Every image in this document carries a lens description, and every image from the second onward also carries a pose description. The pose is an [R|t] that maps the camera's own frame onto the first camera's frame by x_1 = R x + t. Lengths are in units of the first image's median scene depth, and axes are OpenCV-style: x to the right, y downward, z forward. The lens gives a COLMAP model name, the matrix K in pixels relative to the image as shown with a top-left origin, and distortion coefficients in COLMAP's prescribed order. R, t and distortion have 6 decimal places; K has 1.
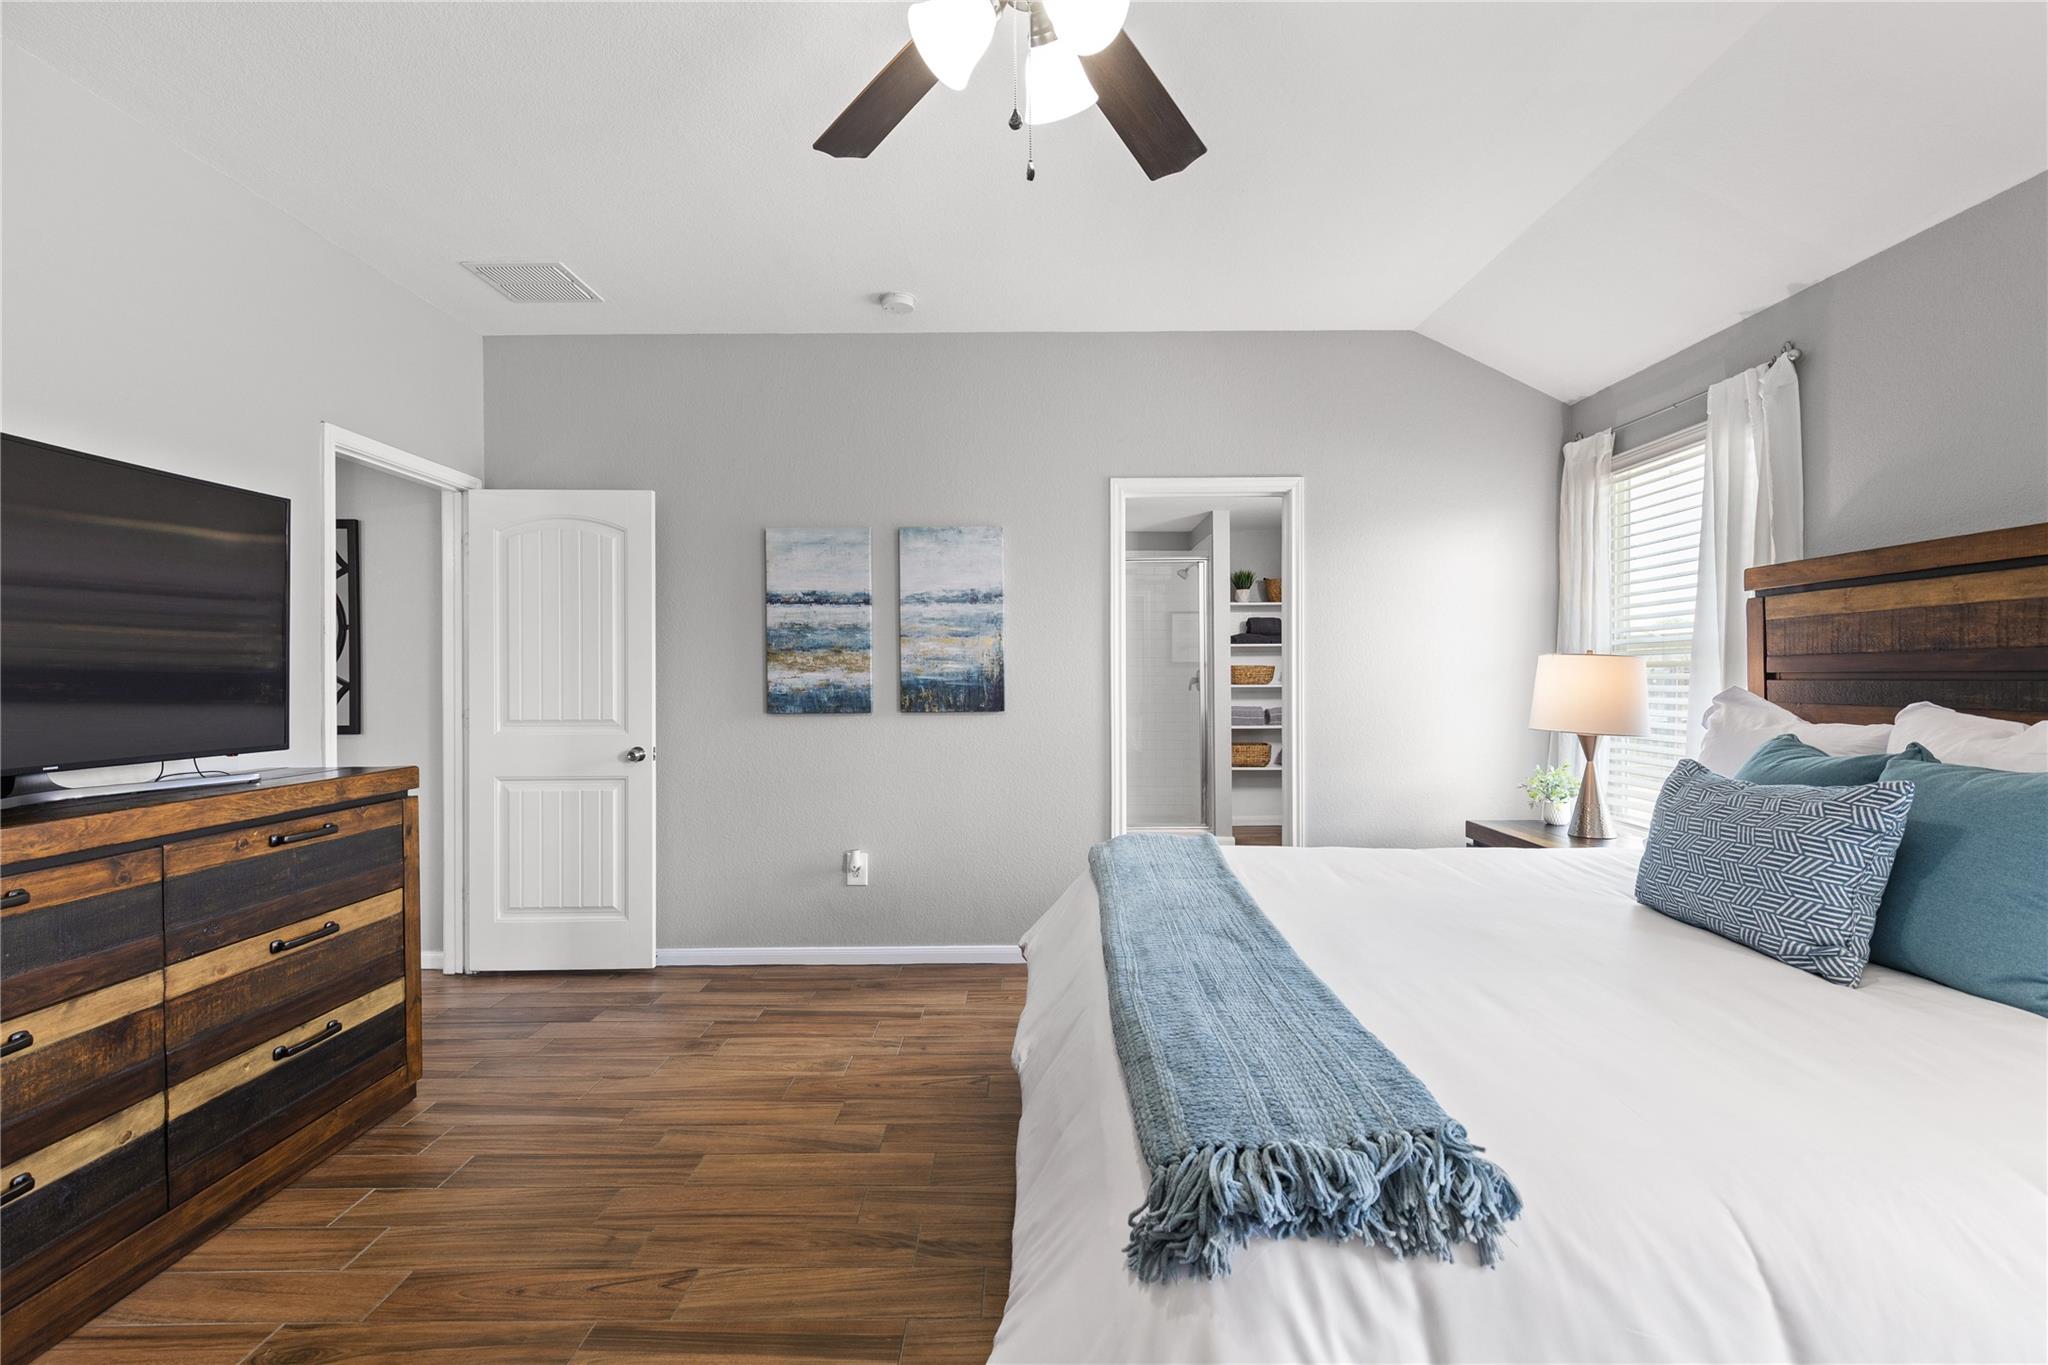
lens RADIAL K [[934.4, 0, 1039.7], [0, 934.4, 681.0], [0, 0, 1]] dist [0.007165, -0.002352]
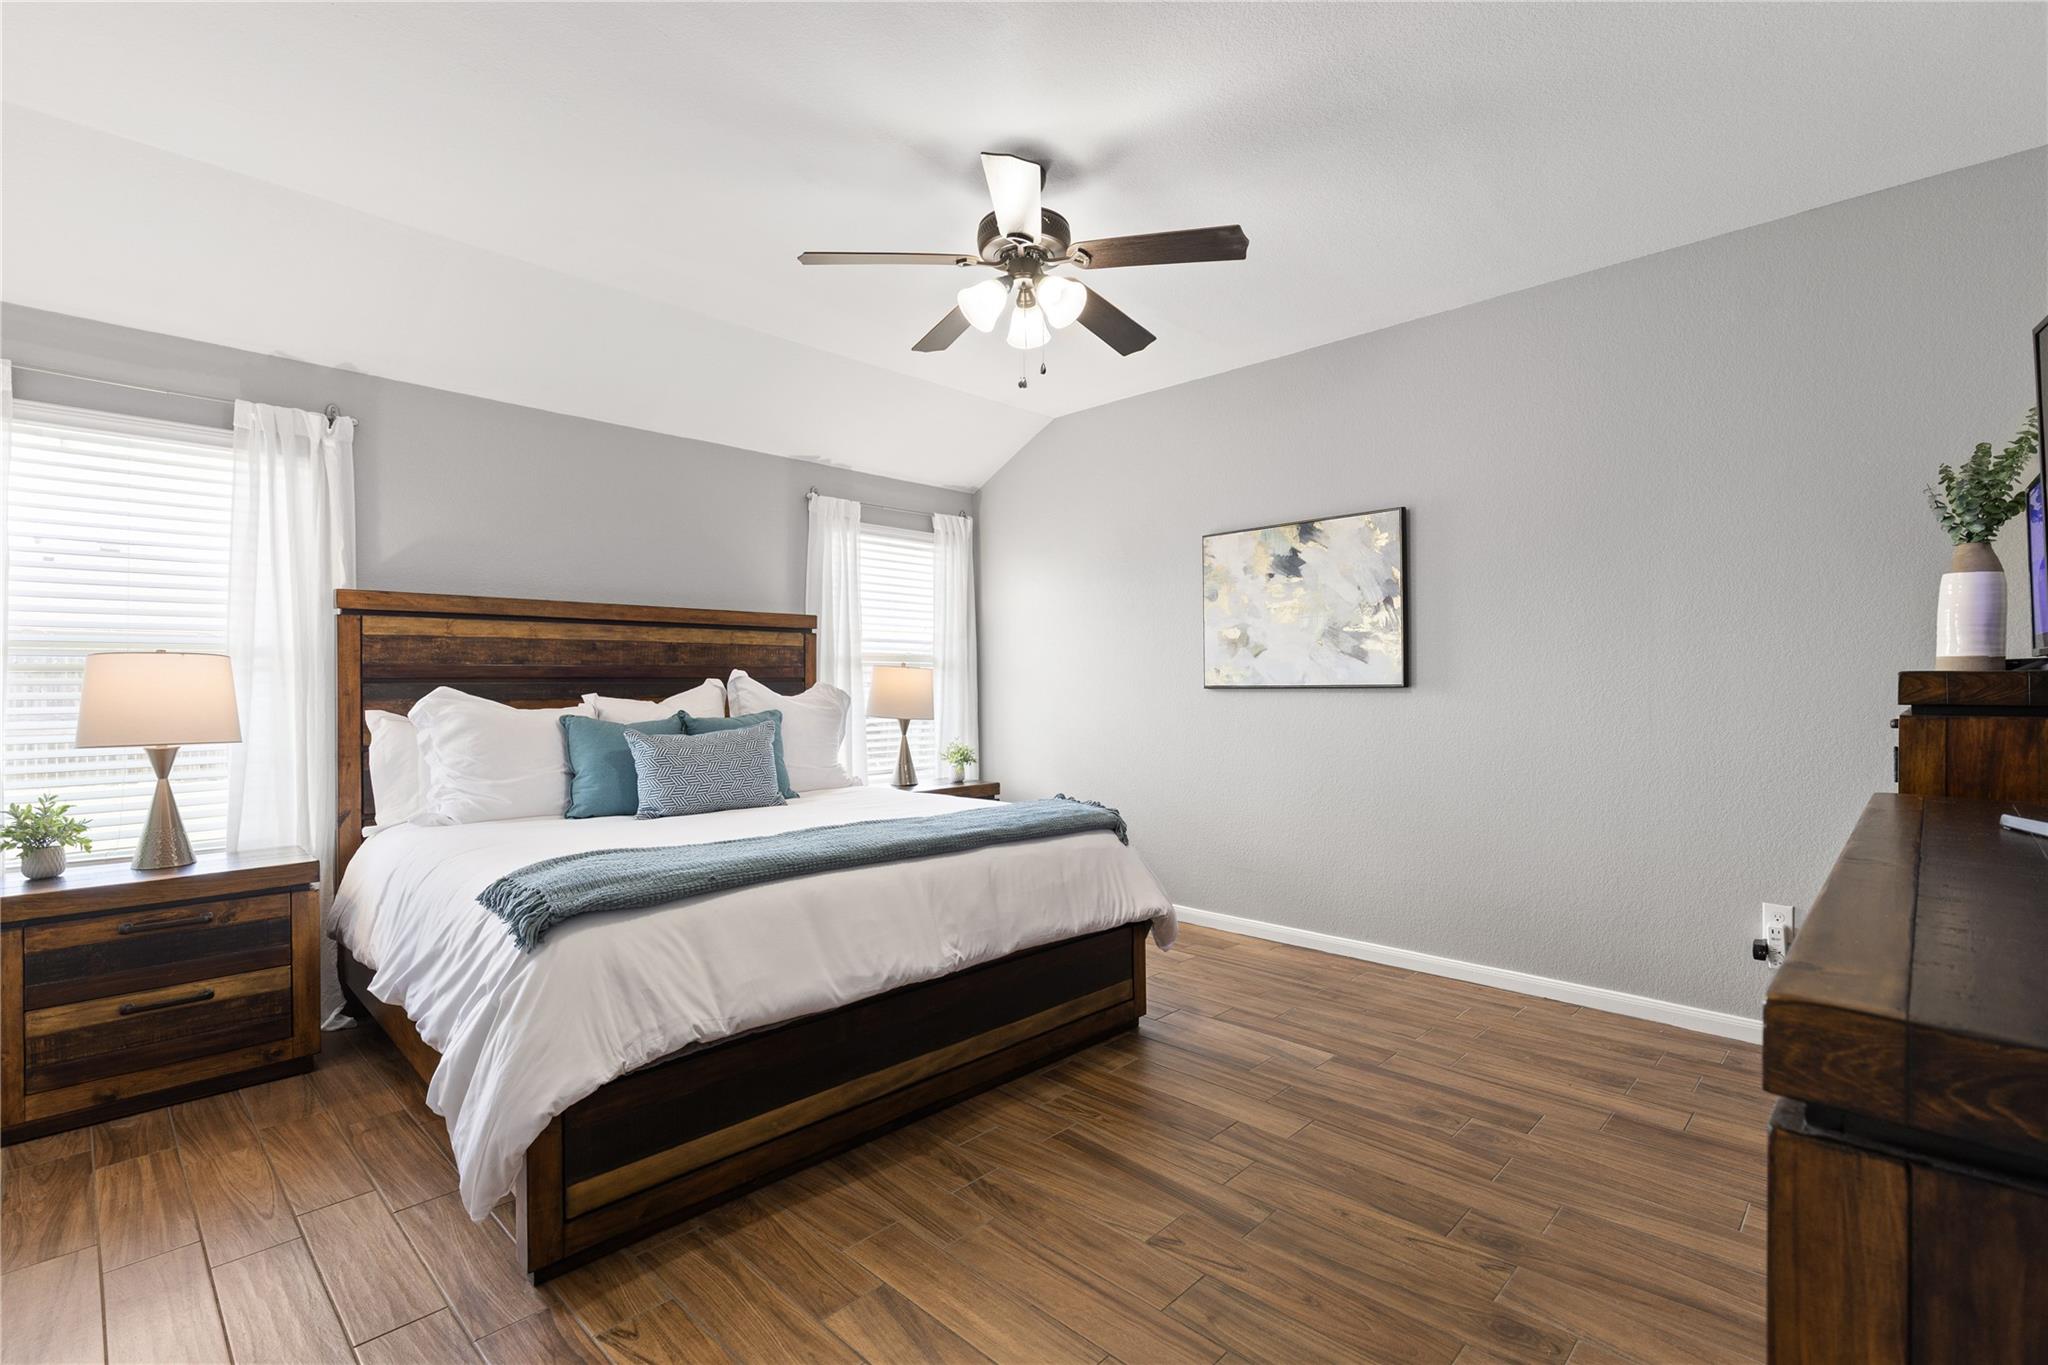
lens RADIAL K [[934.4, 0, 1025.5], [0, 934.4, 689.5], [0, 0, 1]] dist [0.007165, -0.002352]
pose [[-0.718598, 0.010135, 0.695352, -0.901375], [0.017402, 0.999843, 0.003410, 0.022260], [-0.695208, 0.014551, -0.718661, 1.664225]]
